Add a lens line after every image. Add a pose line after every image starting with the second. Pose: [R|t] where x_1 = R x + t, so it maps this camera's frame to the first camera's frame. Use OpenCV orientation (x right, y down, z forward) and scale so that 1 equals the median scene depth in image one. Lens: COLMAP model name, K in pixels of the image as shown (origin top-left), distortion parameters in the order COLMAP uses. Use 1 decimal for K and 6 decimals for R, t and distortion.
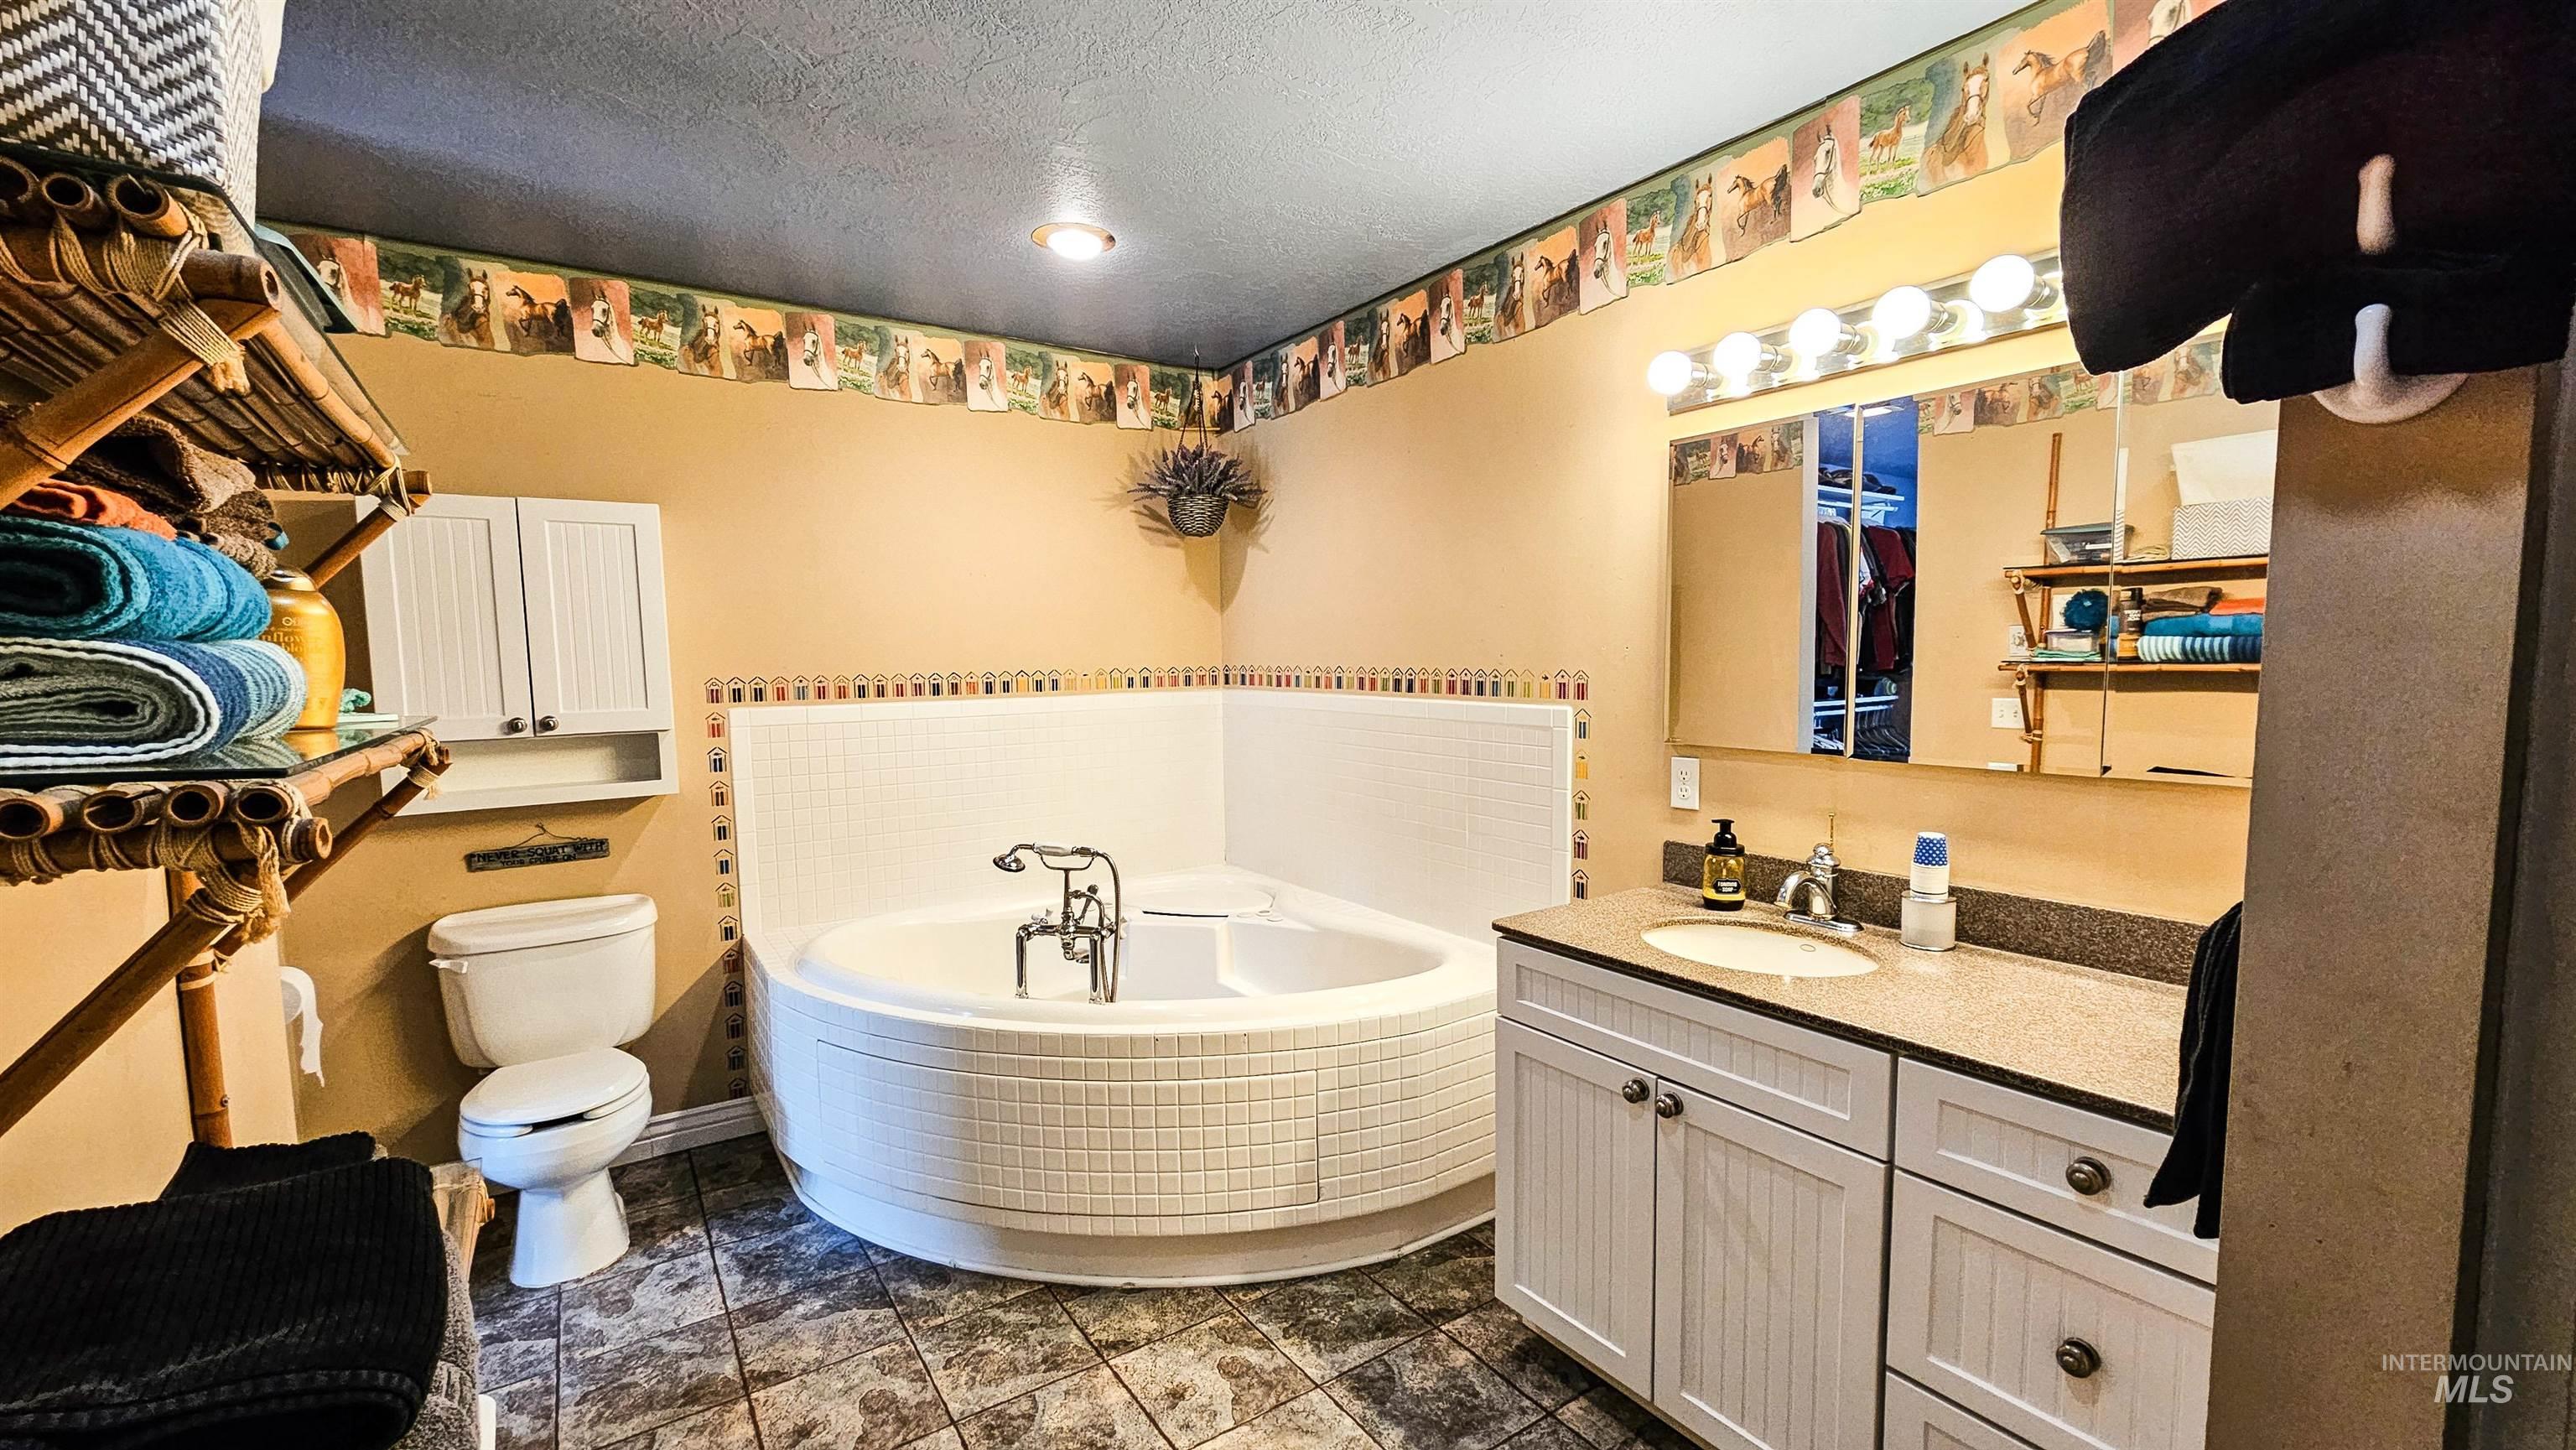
lens RADIAL K [[1054.0, 0, 1285.6], [0, 1054.0, 738.7], [0, 0, 1]] dist [-0.002992, 0.000618]
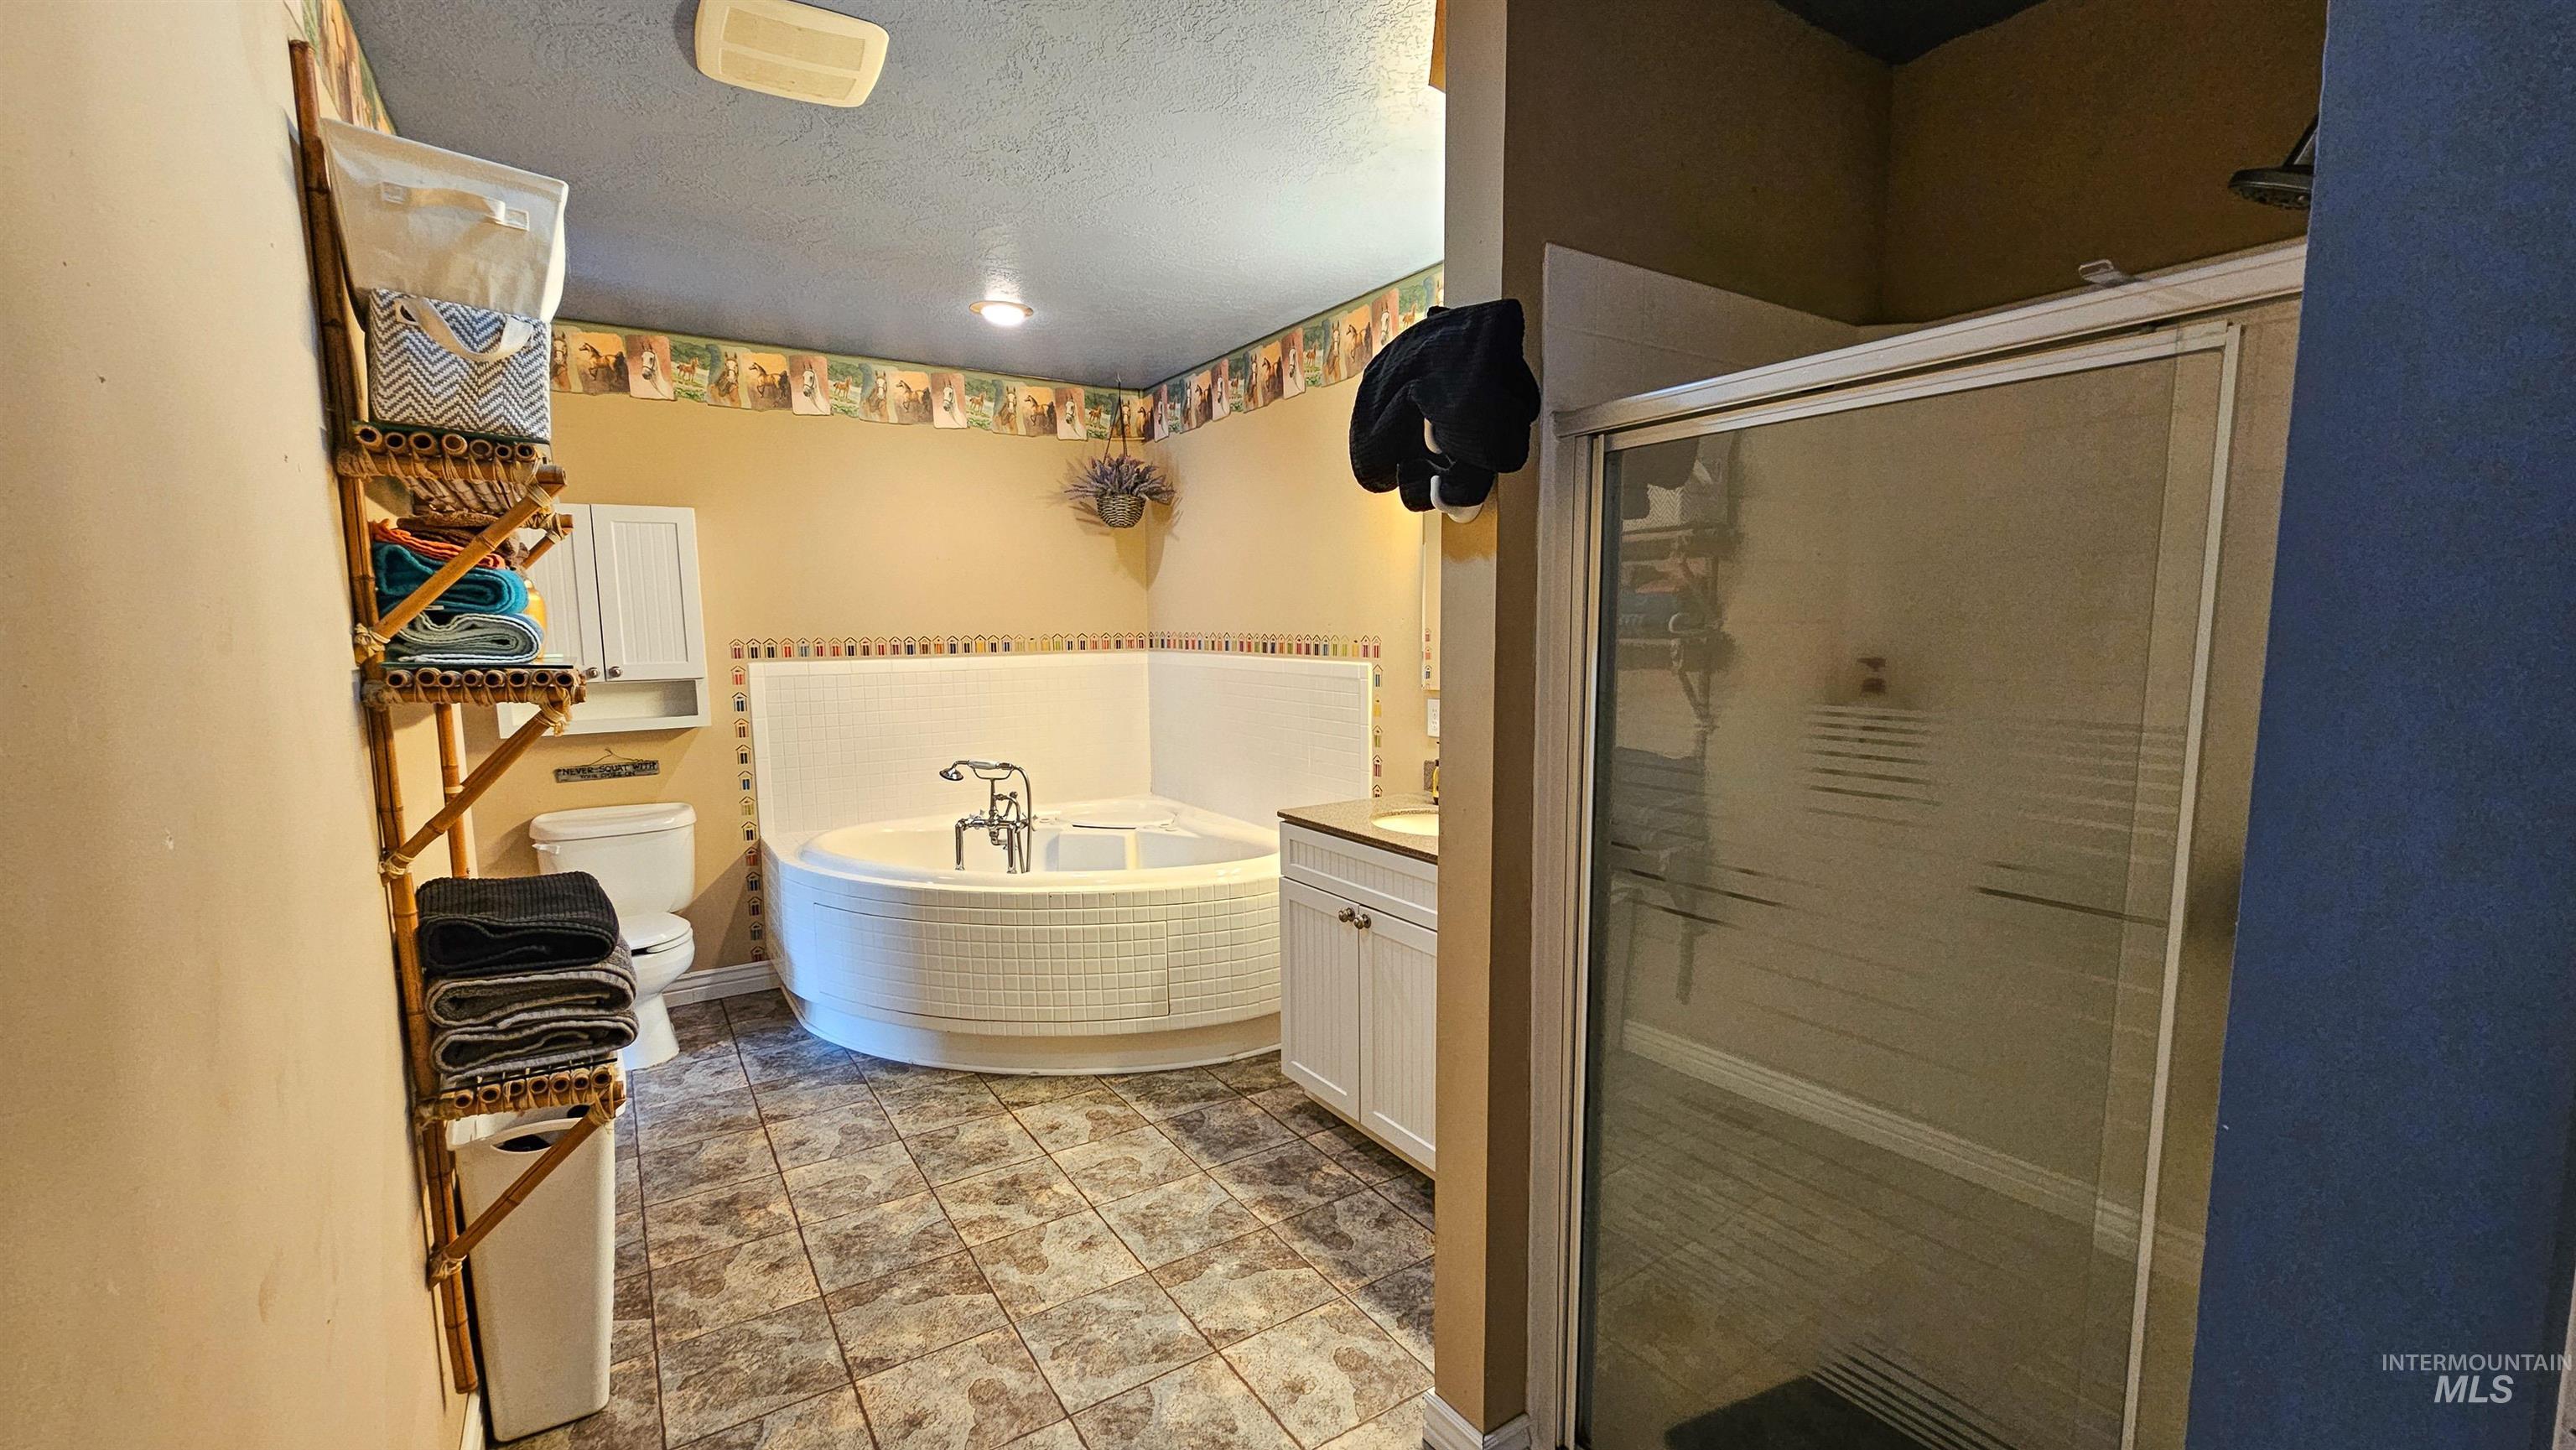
lens RADIAL K [[1054.0, 0, 1290.4], [0, 1054.0, 738.9], [0, 0, 1]] dist [-0.002992, 0.000618]
pose [[0.999901, 0.006057, -0.012689, 0.186172], [-0.005685, 0.999558, 0.029191, 0.027446], [0.012860, -0.029116, 0.999493, -0.346405]]
